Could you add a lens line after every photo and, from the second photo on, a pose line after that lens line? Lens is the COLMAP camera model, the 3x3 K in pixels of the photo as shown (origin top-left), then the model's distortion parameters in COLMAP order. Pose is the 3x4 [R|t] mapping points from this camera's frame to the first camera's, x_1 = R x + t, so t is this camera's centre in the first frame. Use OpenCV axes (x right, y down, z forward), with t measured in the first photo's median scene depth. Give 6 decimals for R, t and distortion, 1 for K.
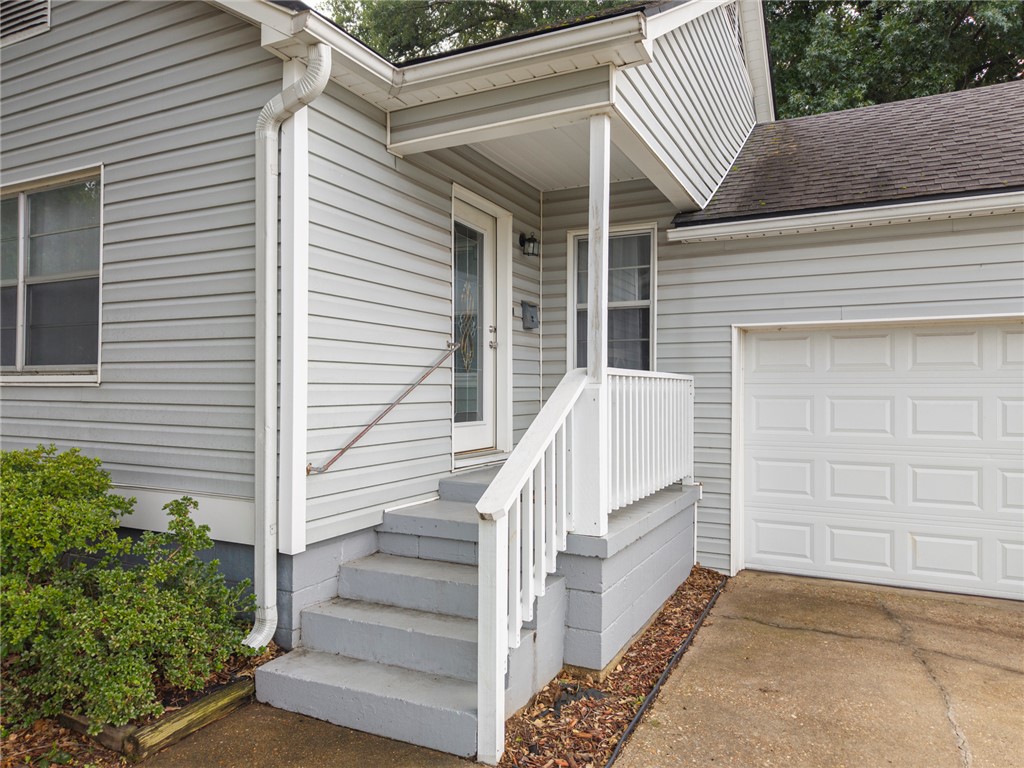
lens RADIAL K [[700.8, 0, 513.9], [0, 700.8, 385.3], [0, 0, 1]] dist [-0.003551, 0.003311]
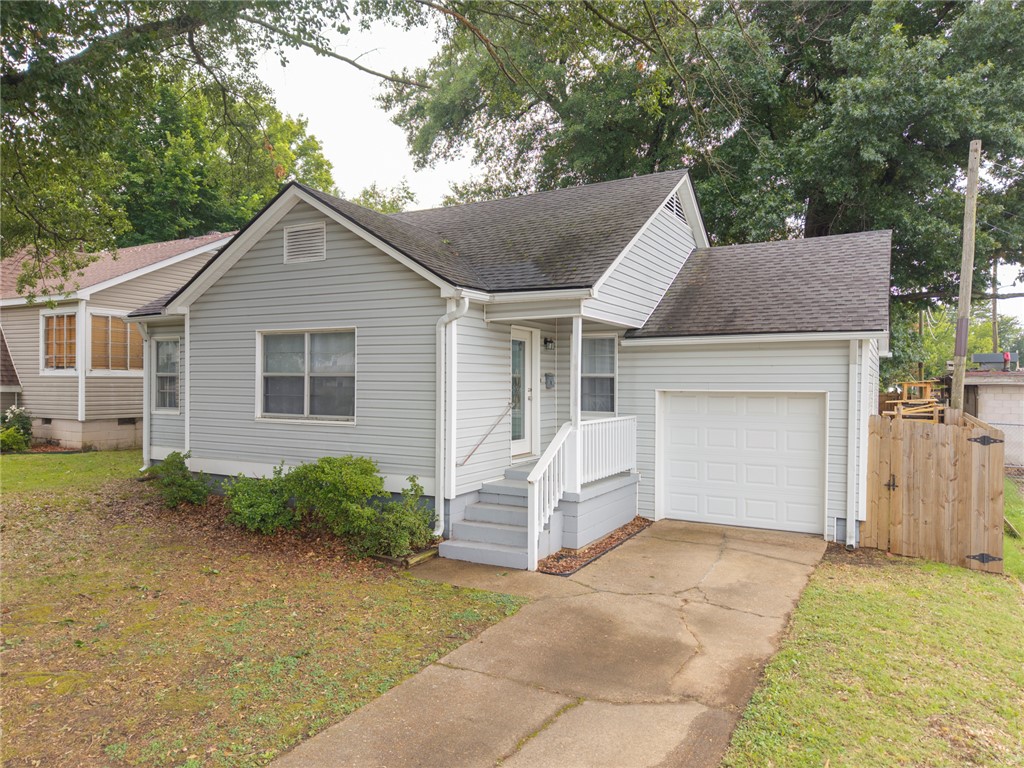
lens RADIAL K [[699.1, 0, 512.0], [0, 699.1, 384.0], [0, 0, 1]] dist [0.013381, -0.002567]
pose [[0.999084, 0.000923, -0.042770, 0.002206], [-0.000461, 0.999941, 0.010814, -0.159231], [0.042778, -0.010784, 0.999026, -1.201803]]
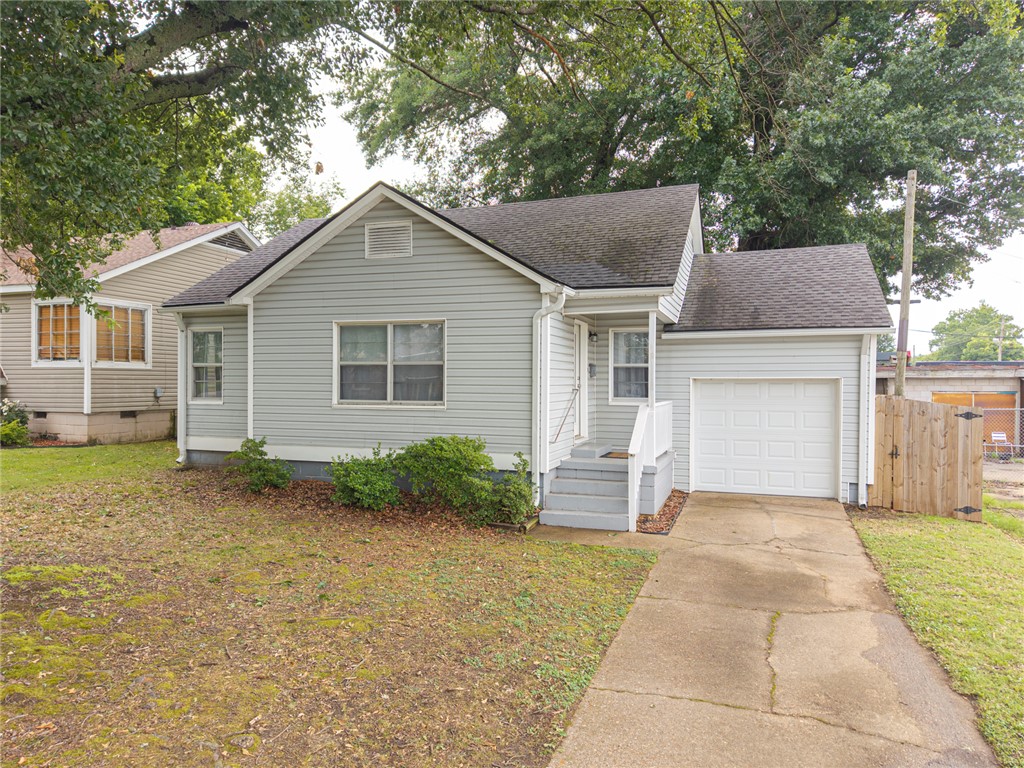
lens RADIAL K [[699.1, 0, 512.0], [0, 699.1, 384.0], [0, 0, 1]] dist [0.013381, -0.002567]
pose [[0.992158, -0.001640, 0.124976, -0.665485], [0.000283, 0.999941, 0.010876, -0.117331], [-0.124987, -0.010756, 0.992100, -1.421272]]
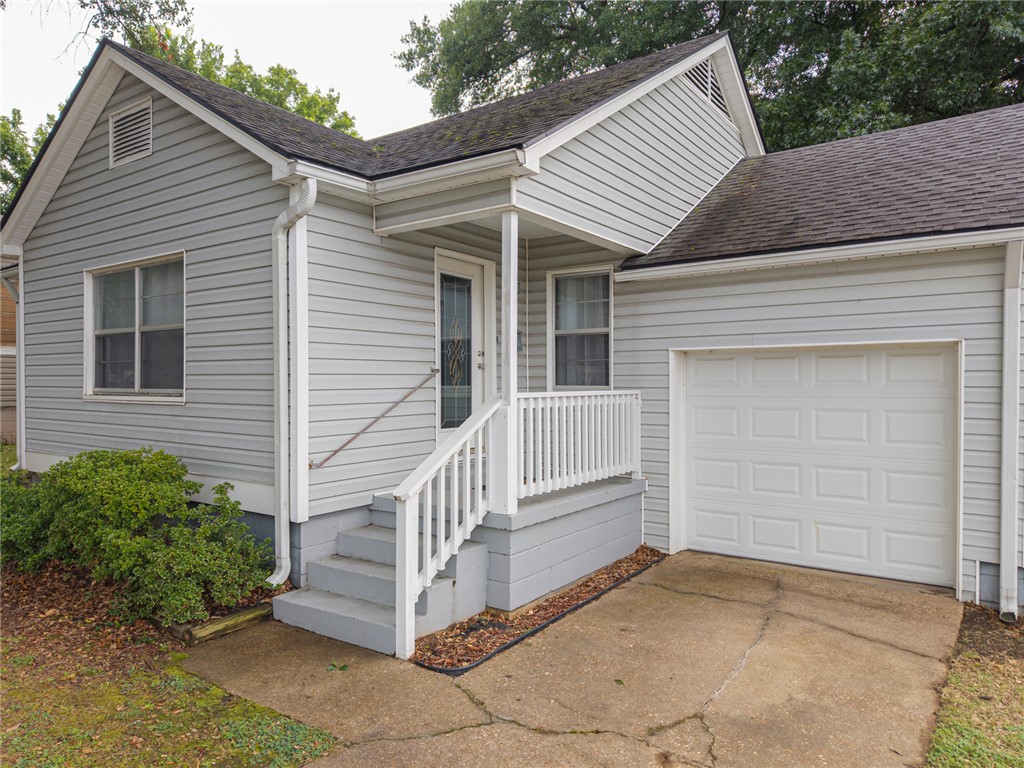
lens RADIAL K [[693.5, 0, 512.9], [0, 693.5, 385.0], [0, 0, 1]] dist [0.002352, 0.001976]
pose [[0.988005, -0.005994, -0.154305, 0.297638], [0.007768, 0.999910, 0.010895, -0.050189], [0.154226, -0.011962, 0.987963, -0.308120]]
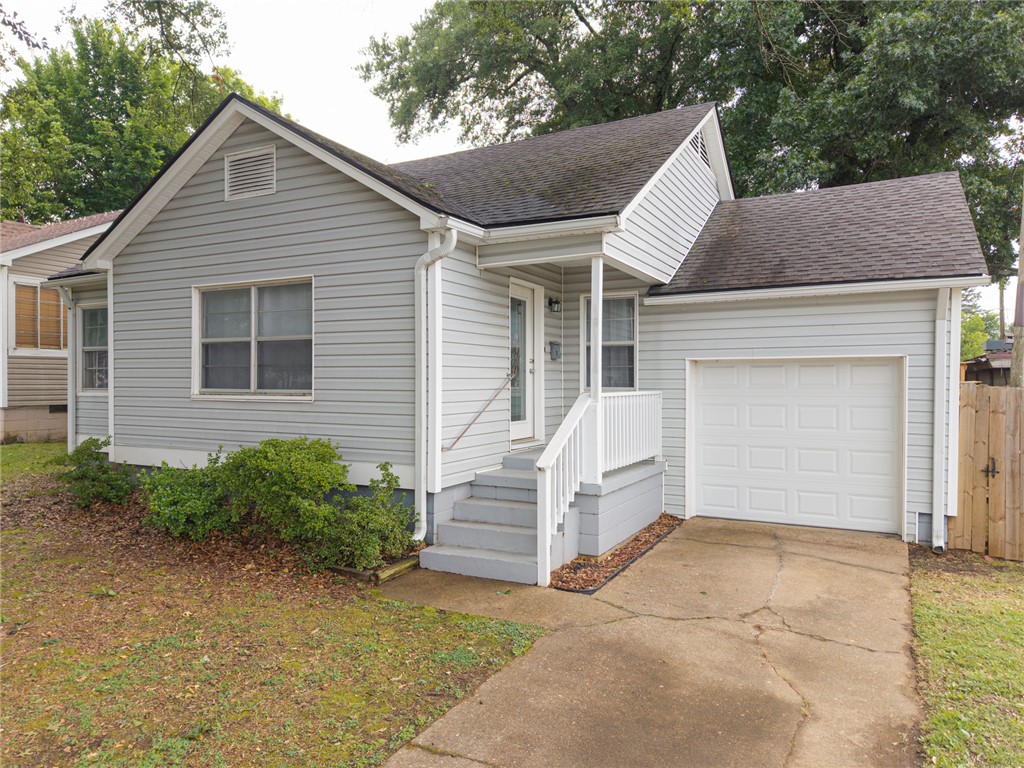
lens RADIAL K [[696.3, 0, 512.0], [0, 696.3, 384.0], [0, 0, 1]] dist [0.007813, -0.003389]
pose [[0.999739, -0.003783, -0.022543, -0.053841], [0.004018, 0.999938, 0.010400, -0.061474], [0.022502, -0.010488, 0.999692, -0.734096]]
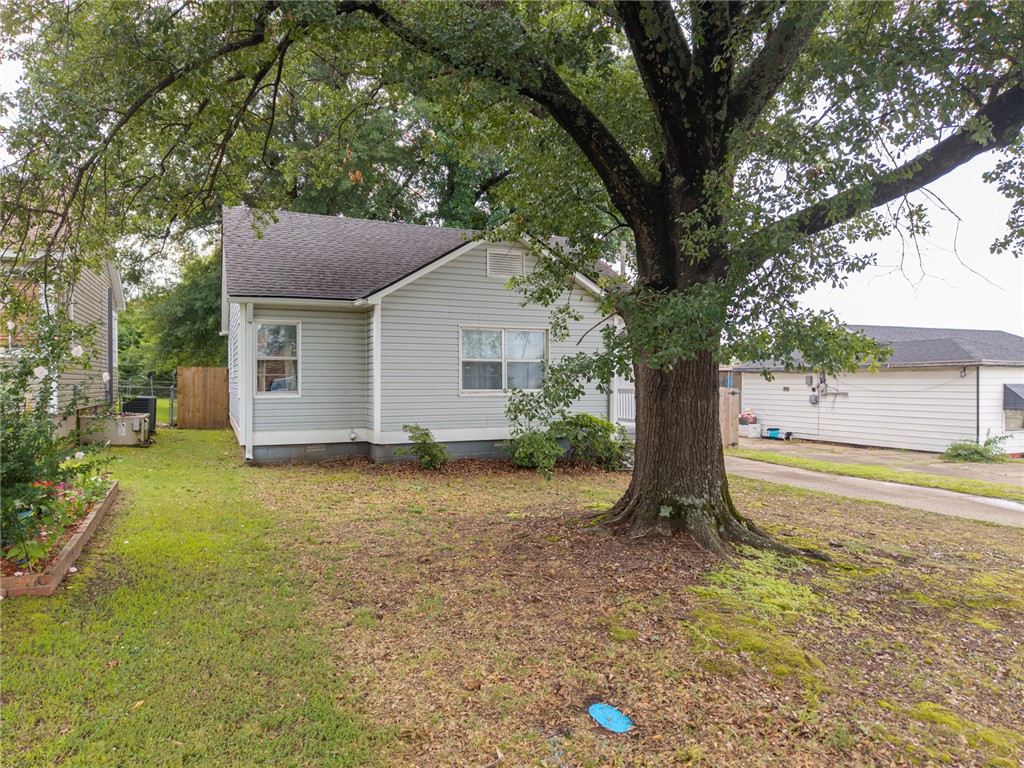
lens RADIAL K [[693.5, 0, 512.9], [0, 693.5, 385.0], [0, 0, 1]] dist [0.002352, 0.001976]
pose [[0.642850, -0.010947, 0.765914, -3.181649], [0.000015, 0.999898, 0.014279, -0.097746], [-0.765992, -0.009167, 0.642785, -0.946070]]
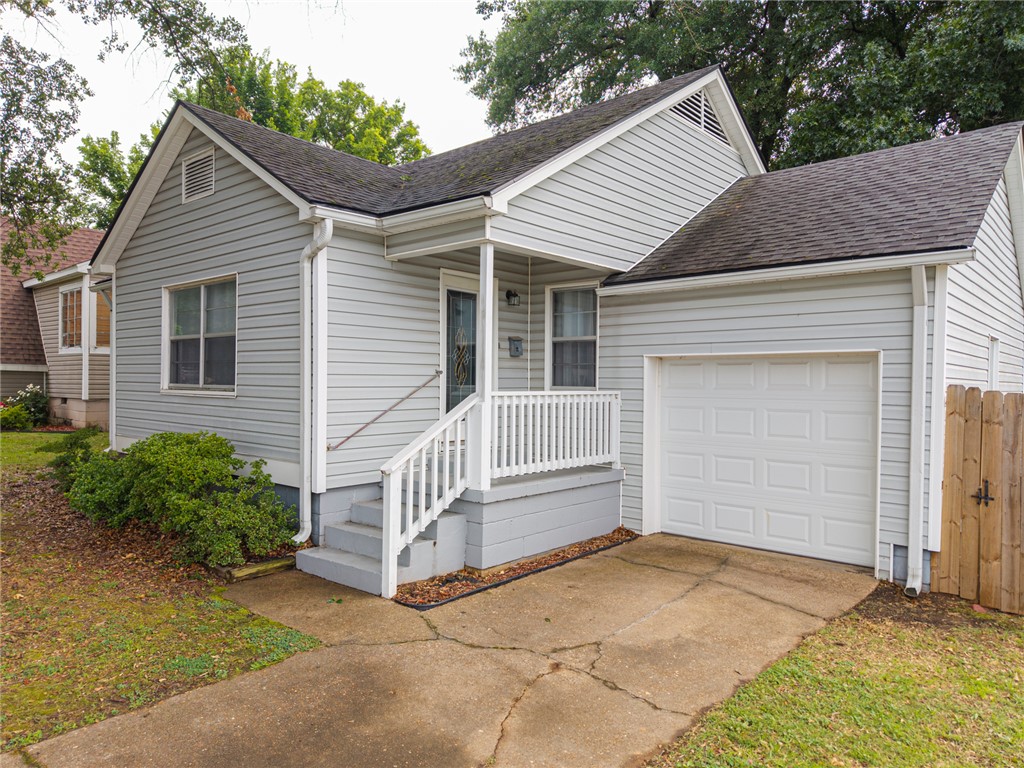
lens RADIAL K [[703.7, 0, 512.0], [0, 703.7, 384.0], [0, 0, 1]] dist [0.009862, -0.003198]
pose [[0.966162, 0.005199, -0.257883, 0.546311], [-0.002885, 0.999952, 0.009350, -0.053289], [0.257919, -0.008290, 0.966131, -0.546910]]
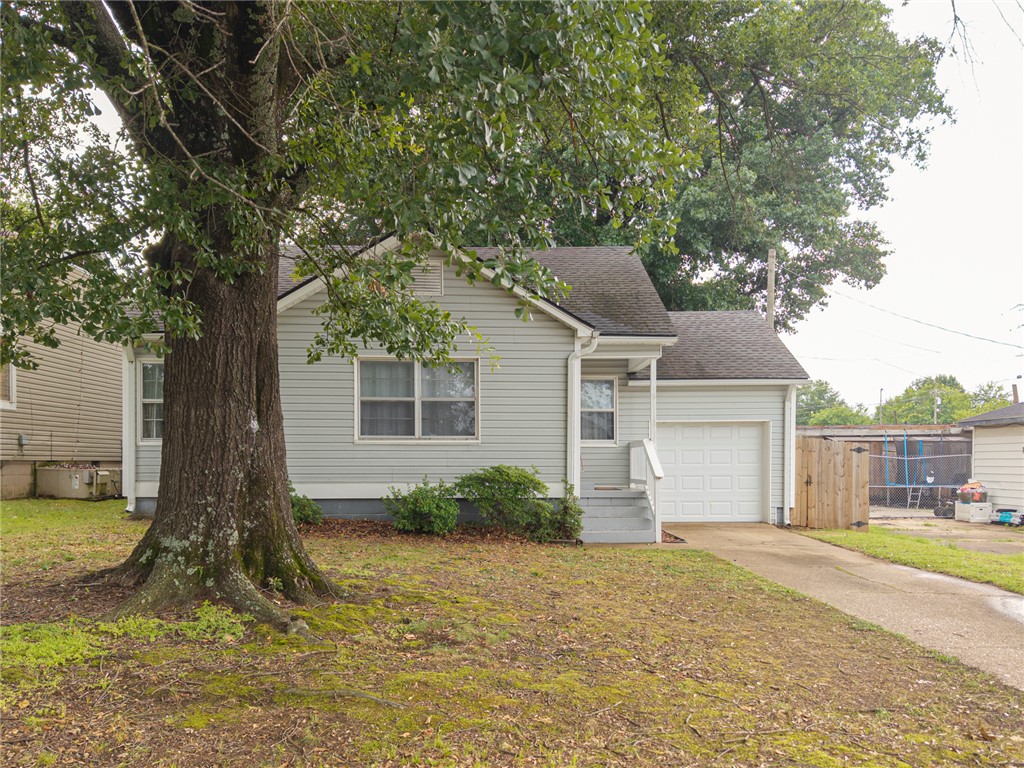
lens RADIAL K [[833.6, 0, 531.6], [0, 833.6, 463.1], [0, 0, 1]] dist [0.040728, -0.058698]
pose [[0.873452, -0.008180, 0.486842, -1.907994], [0.002884, 0.999928, 0.011627, 0.034250], [-0.486902, -0.008752, 0.873413, -1.748832]]
